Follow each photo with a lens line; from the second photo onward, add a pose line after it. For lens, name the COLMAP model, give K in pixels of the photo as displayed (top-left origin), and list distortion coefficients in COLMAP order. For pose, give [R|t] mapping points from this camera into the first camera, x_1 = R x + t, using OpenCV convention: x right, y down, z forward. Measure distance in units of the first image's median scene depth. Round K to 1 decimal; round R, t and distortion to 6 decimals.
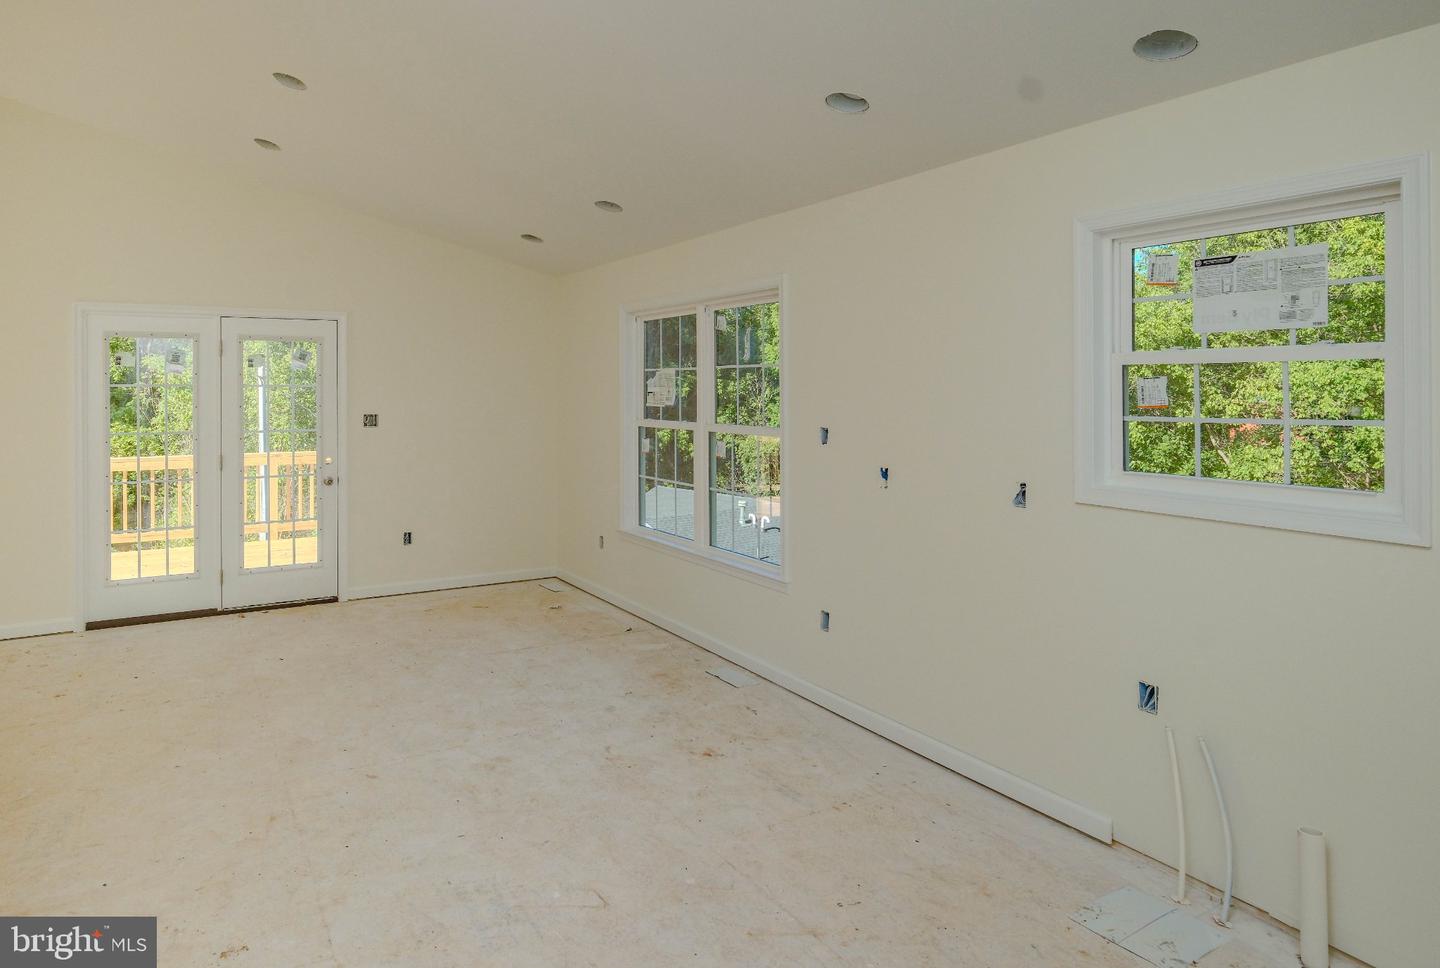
lens RADIAL K [[860.7, 0, 658.1], [0, 860.7, 447.5], [0, 0, 1]] dist [0.005048, -0.004240]
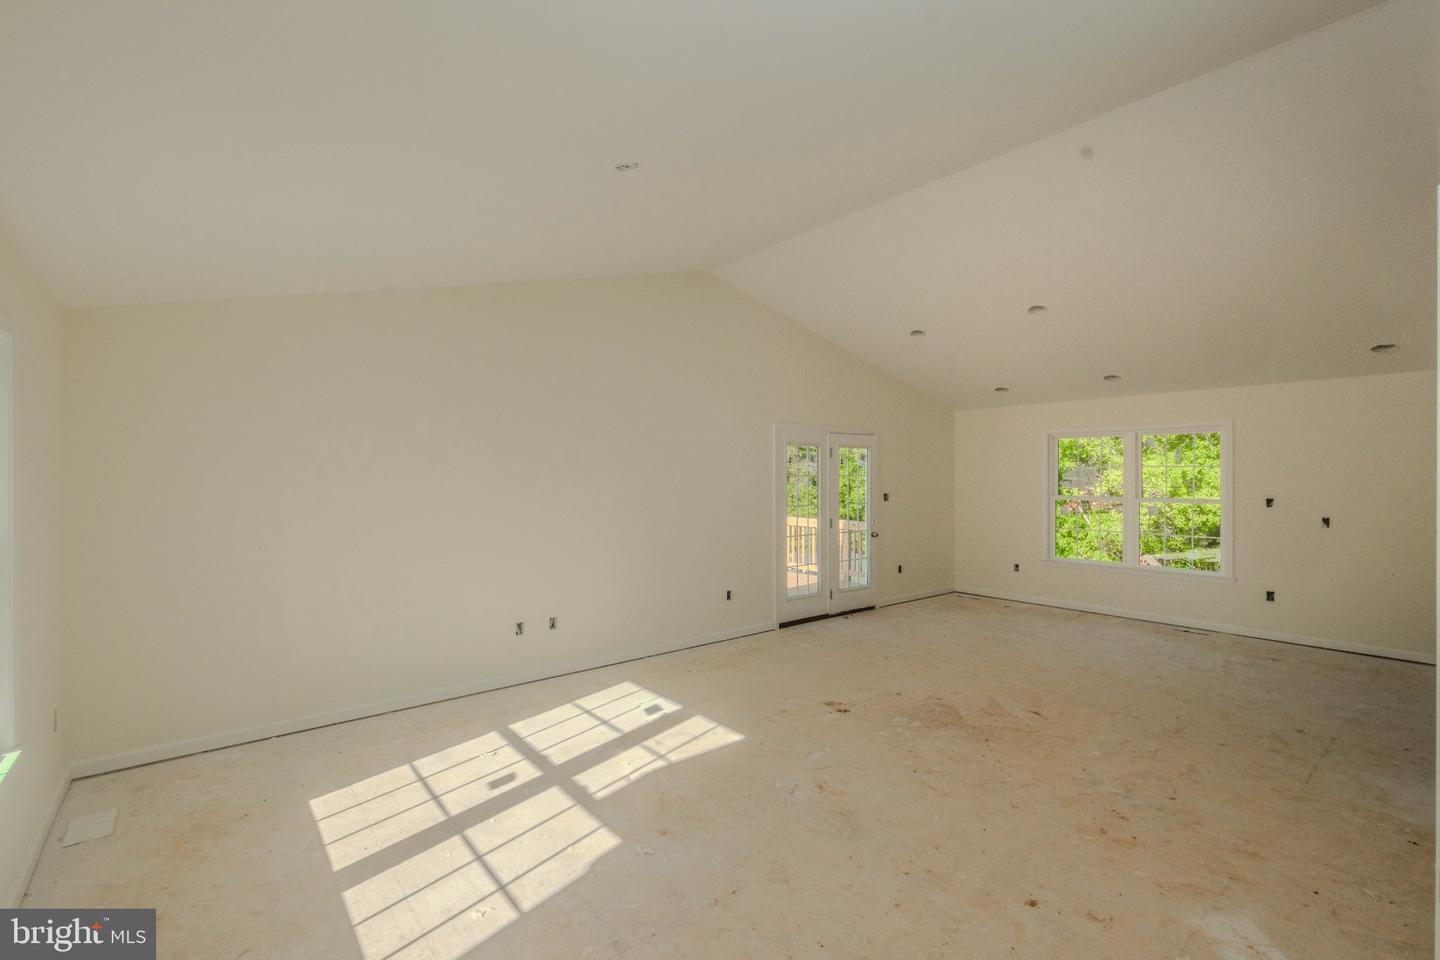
lens RADIAL K [[639.6, 0, 750.5], [0, 639.6, 482.5], [0, 0, 1]] dist [-0.000182, 0.001352]
pose [[0.979914, -0.001039, 0.199417, -0.897464], [0.012429, 0.998360, -0.055874, 0.007845], [-0.199032, 0.057230, 0.978320, -0.154291]]
